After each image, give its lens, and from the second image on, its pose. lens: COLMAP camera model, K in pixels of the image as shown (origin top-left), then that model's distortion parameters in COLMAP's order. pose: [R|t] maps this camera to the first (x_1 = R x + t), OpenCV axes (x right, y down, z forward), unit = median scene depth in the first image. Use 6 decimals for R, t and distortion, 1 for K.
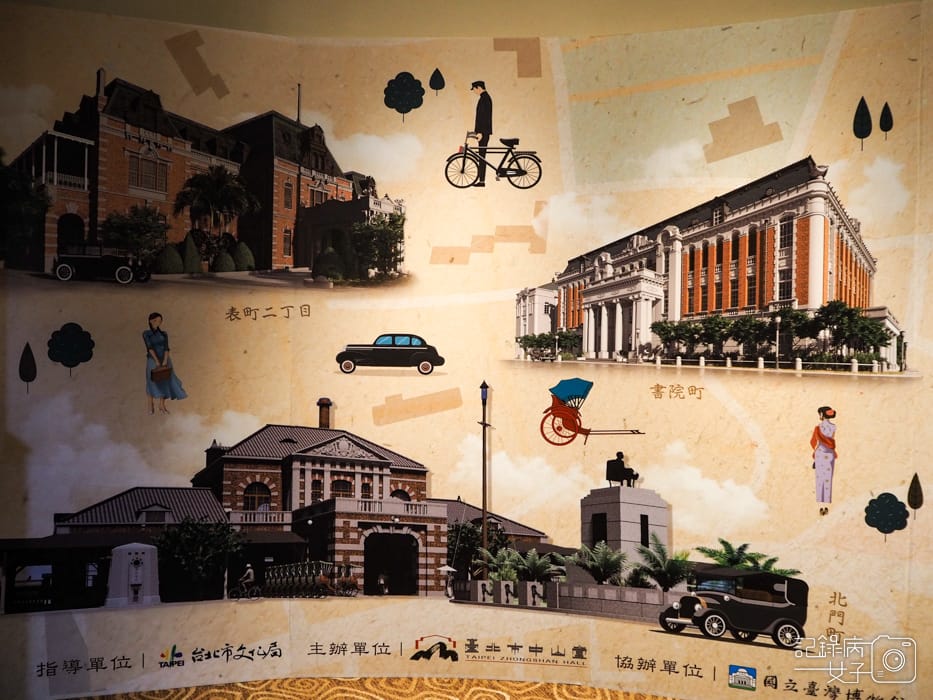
lens RADIAL K [[798.4, 0, 459.9], [0, 798.4, 343.9], [0, 0, 1]] dist [-0.067922, 0.027418]
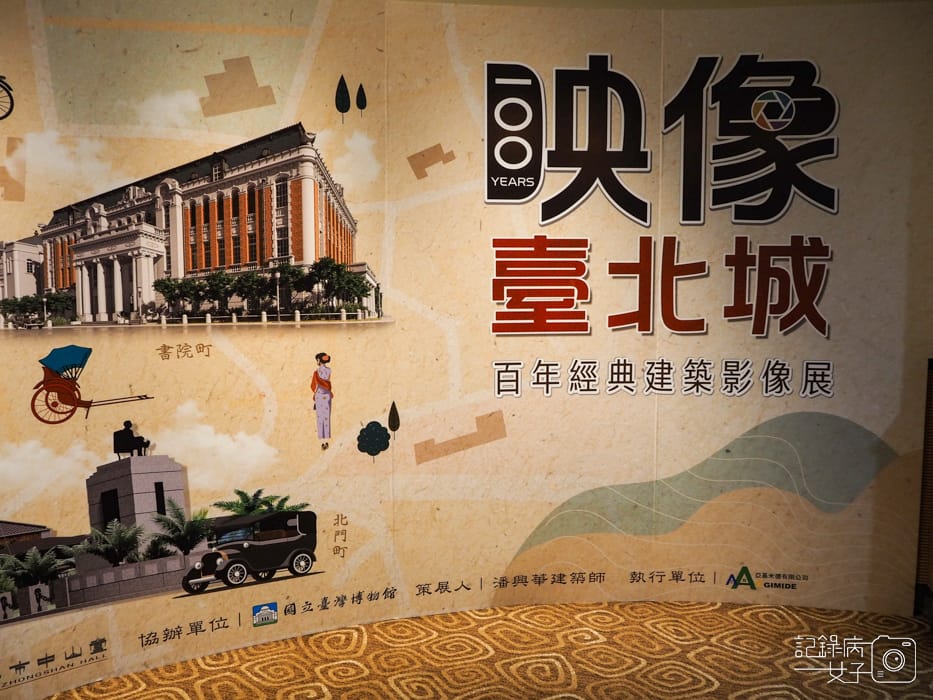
lens RADIAL K [[798.4, 0, 460.8], [0, 798.4, 347.7], [0, 0, 1]] dist [-0.067922, 0.027418]
pose [[0.652812, -0.080717, 0.753207, -0.240970], [0.033064, 0.996395, 0.078122, -0.008636], [-0.756798, -0.026095, 0.653127, 0.110382]]
